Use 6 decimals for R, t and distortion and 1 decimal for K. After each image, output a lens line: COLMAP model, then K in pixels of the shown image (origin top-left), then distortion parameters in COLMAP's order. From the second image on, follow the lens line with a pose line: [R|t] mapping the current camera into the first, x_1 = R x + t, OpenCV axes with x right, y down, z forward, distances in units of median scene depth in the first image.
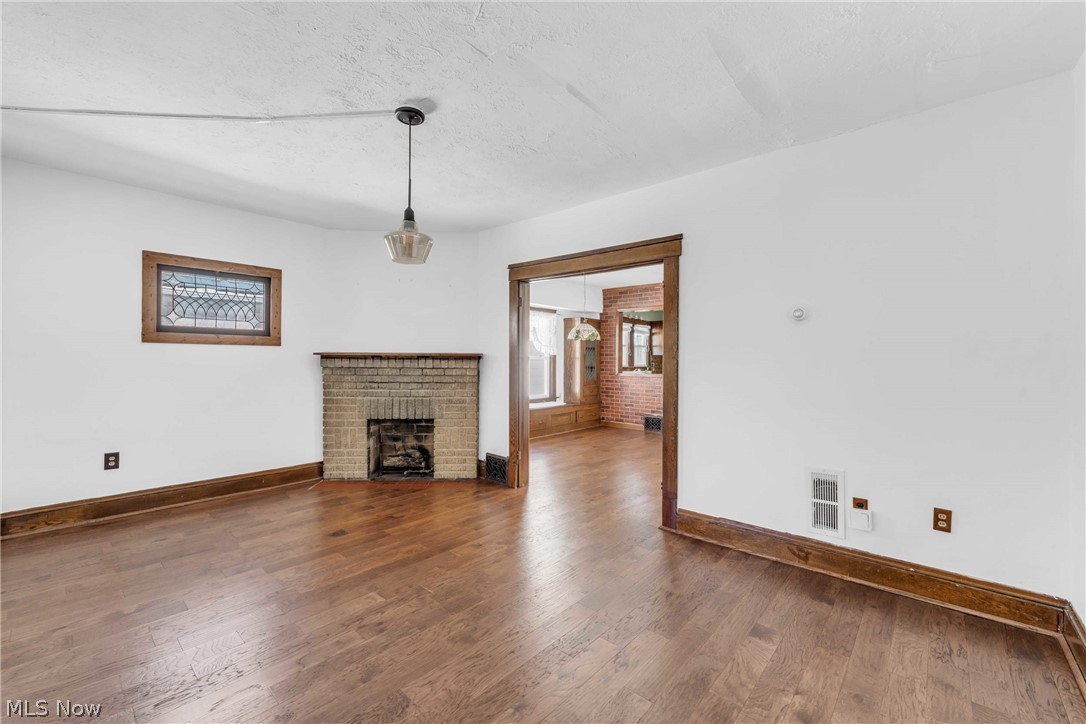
lens RADIAL K [[443.7, 0, 543.9], [0, 443.7, 365.2], [0, 0, 1]] dist [-0.003306, -0.000894]
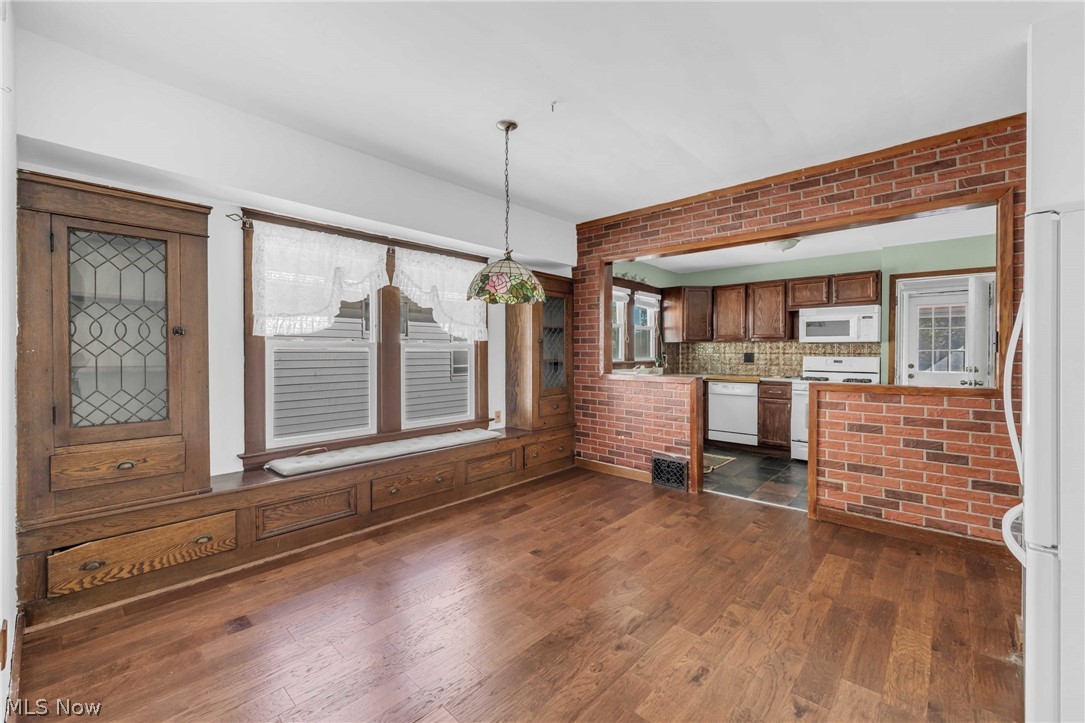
lens RADIAL K [[443.3, 0, 543.3], [0, 443.3, 357.2], [0, 0, 1]] dist [-0.003306, -0.000894]
pose [[0.999893, -0.003527, -0.014193, 0.098637], [0.003548, 0.999993, 0.001421, -0.003879], [0.014188, -0.001471, 0.999898, 0.443289]]
